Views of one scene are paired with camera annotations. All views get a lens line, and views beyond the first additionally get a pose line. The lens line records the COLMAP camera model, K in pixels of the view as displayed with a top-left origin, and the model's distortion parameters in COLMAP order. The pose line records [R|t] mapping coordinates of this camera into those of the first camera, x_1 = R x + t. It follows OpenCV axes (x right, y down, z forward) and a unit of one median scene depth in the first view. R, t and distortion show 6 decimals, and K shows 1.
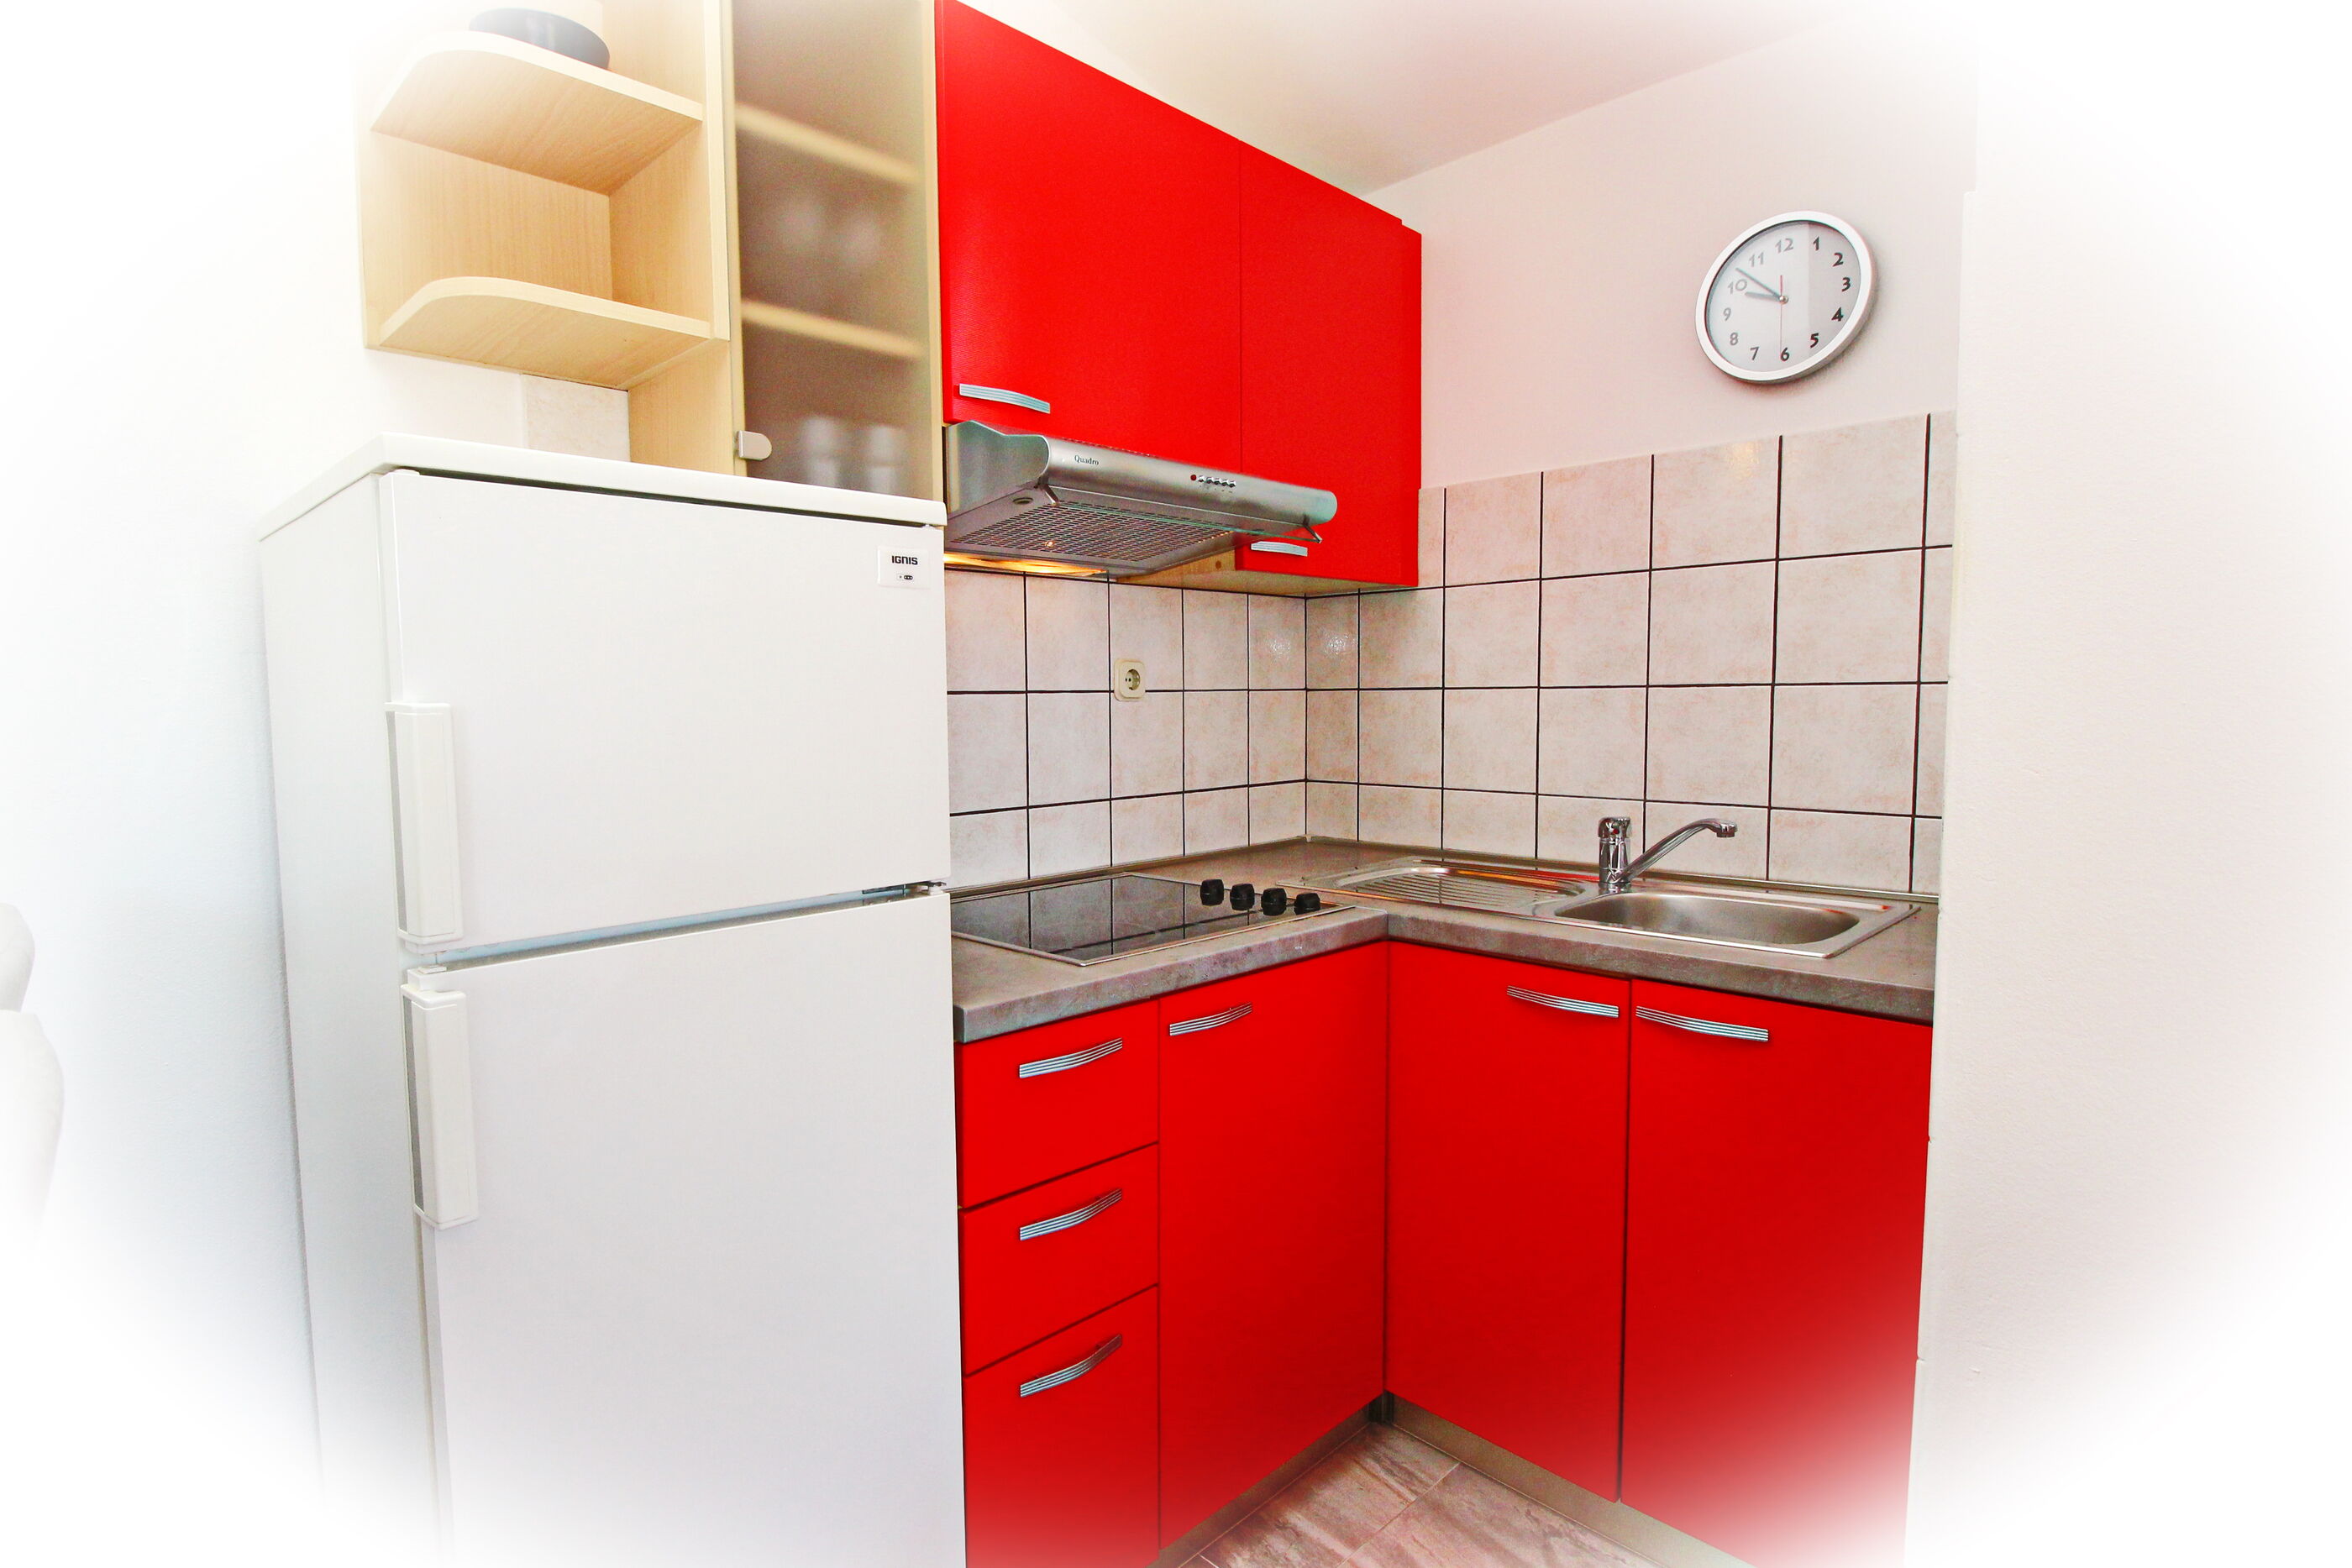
lens RADIAL K [[1168.0, 0, 1097.5], [0, 1168.0, 782.6], [0, 0, 1]] dist [0.000471, -0.000019]
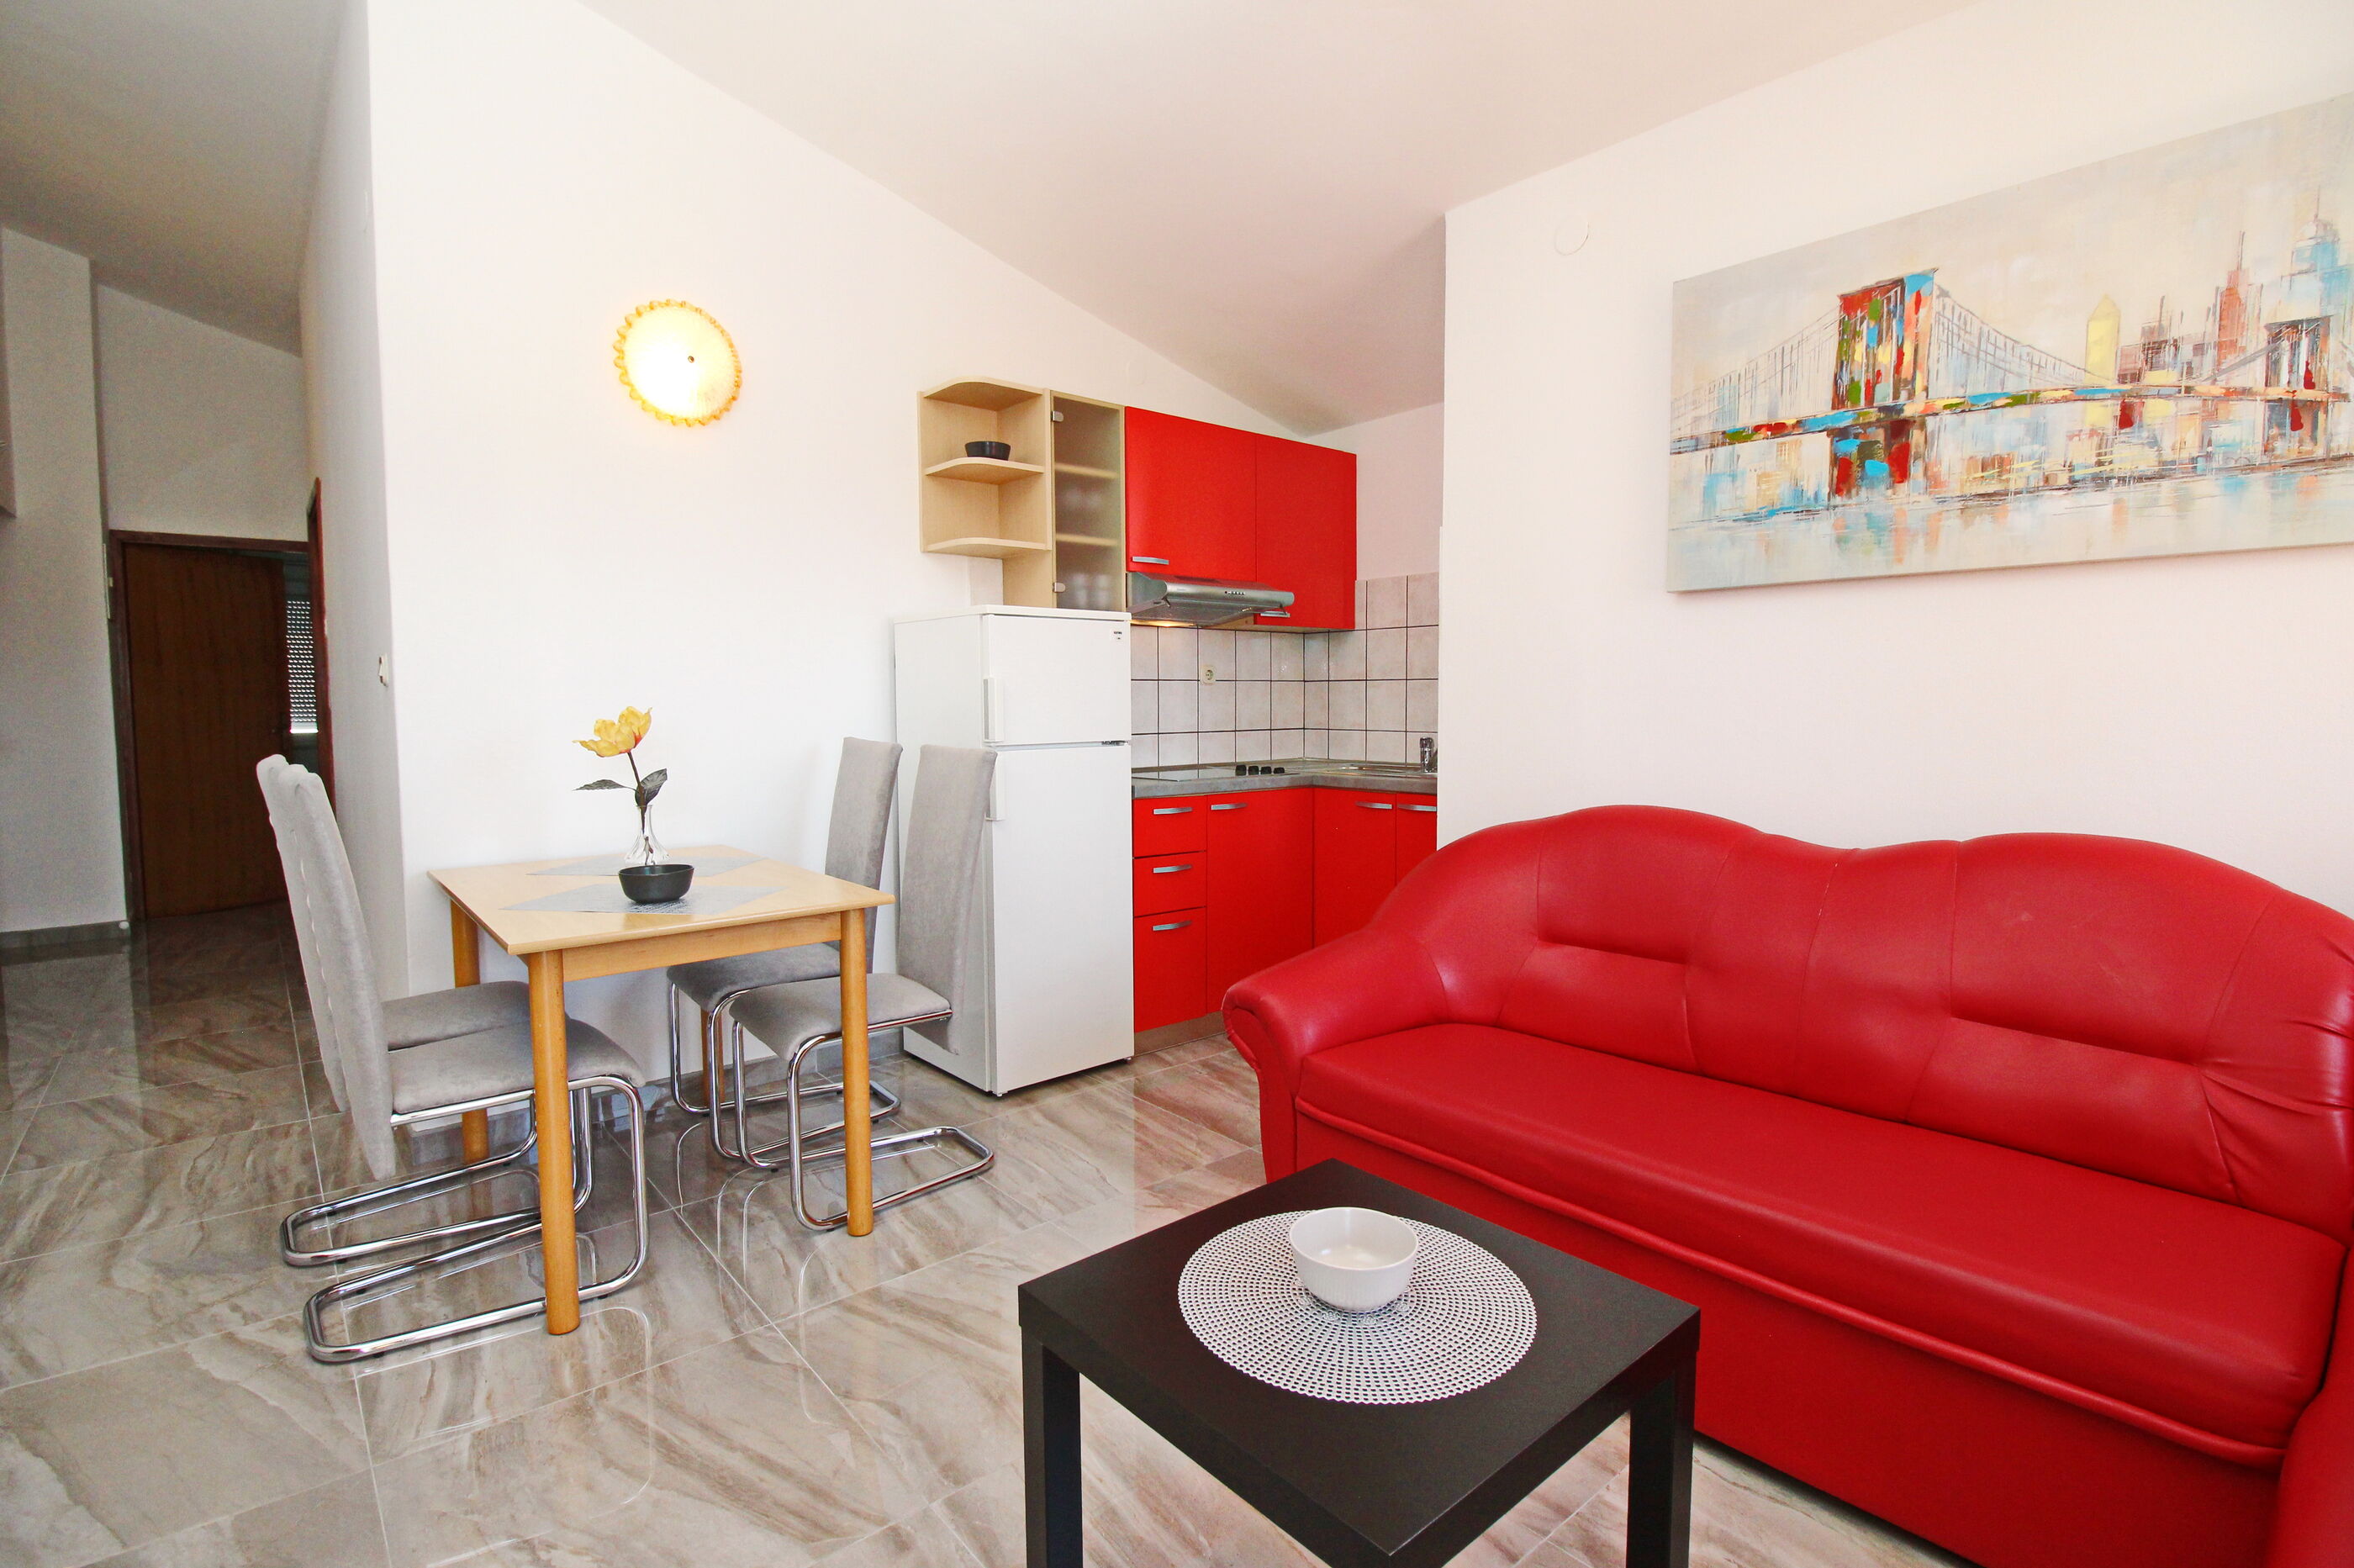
lens RADIAL K [[1096.0, 0, 1172.8], [0, 1096.0, 768.9], [0, 0, 1]] dist [0.000173, -0.009932]
pose [[0.998809, 0.008094, -0.048113, 0.067019], [-0.008538, 0.999923, -0.009023, 0.106390], [0.048036, 0.009423, 0.998801, -1.046769]]
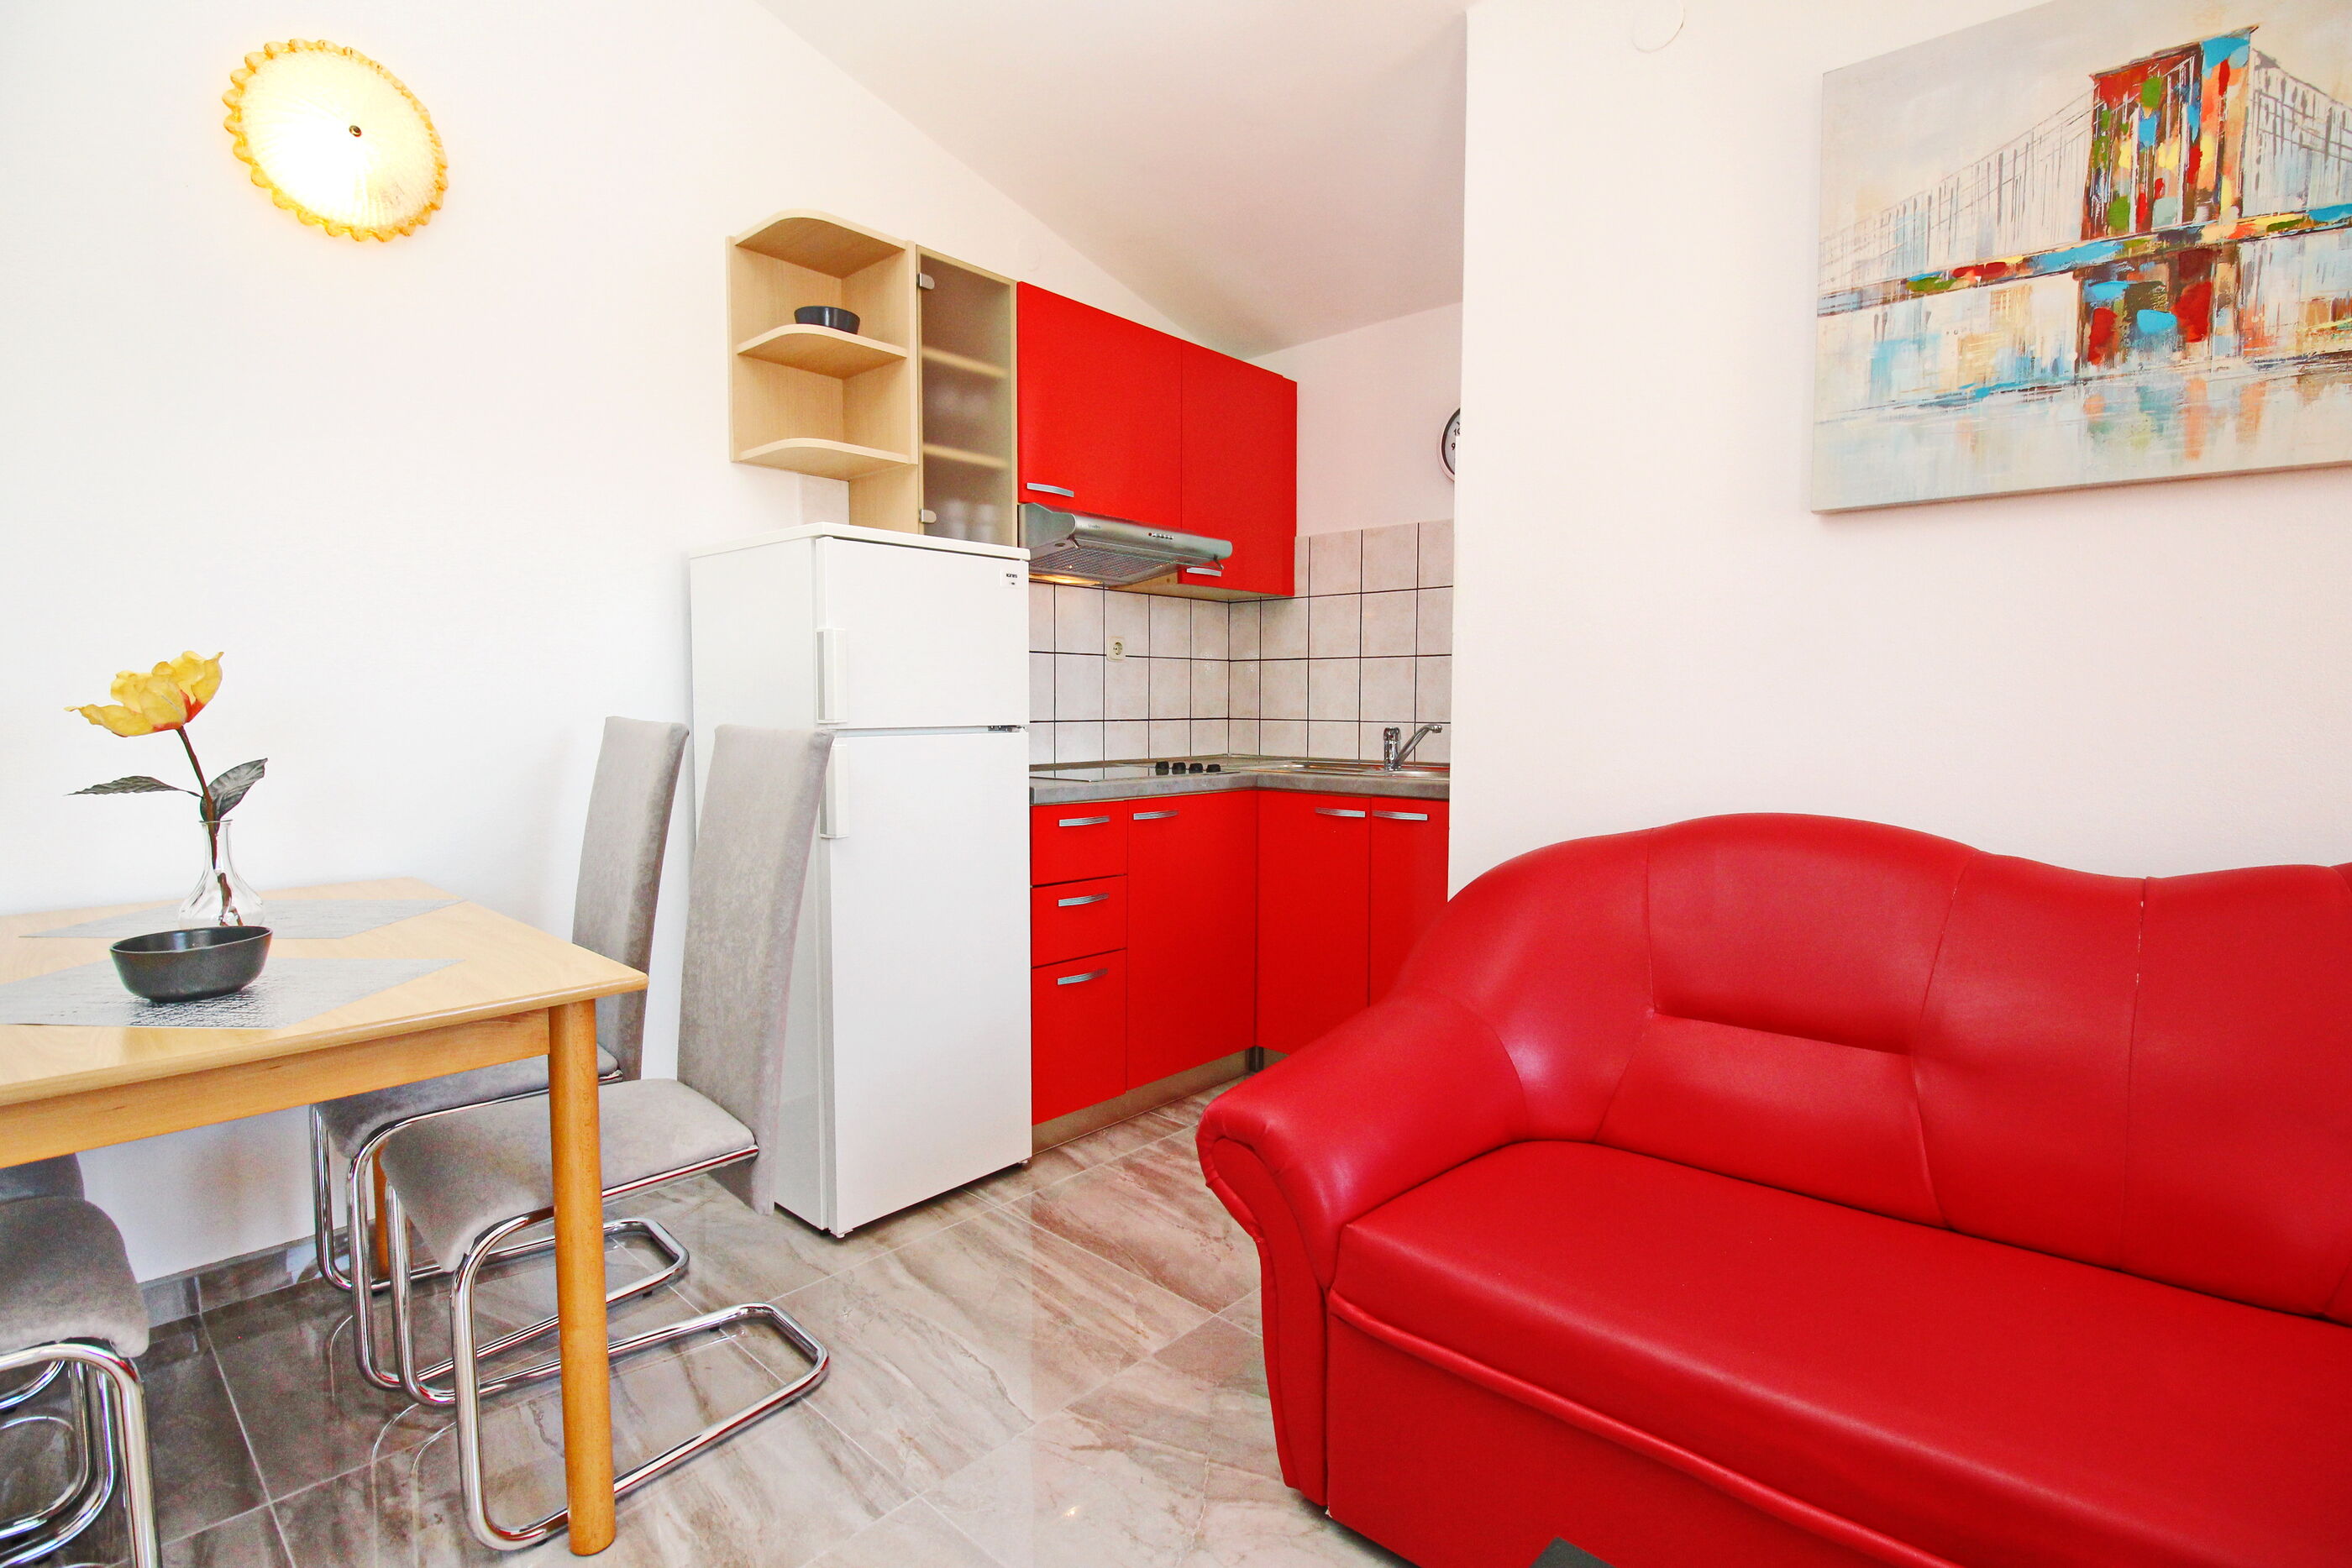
lens RADIAL K [[1107.5, 0, 1175.0], [0, 1107.5, 765.6], [0, 0, 1]] dist [-0.000454, -0.011023]
pose [[0.996874, 0.008992, 0.078493, -0.011668], [-0.007713, 0.999833, -0.016580, 0.112163], [-0.078629, 0.015923, 0.996777, -0.618188]]
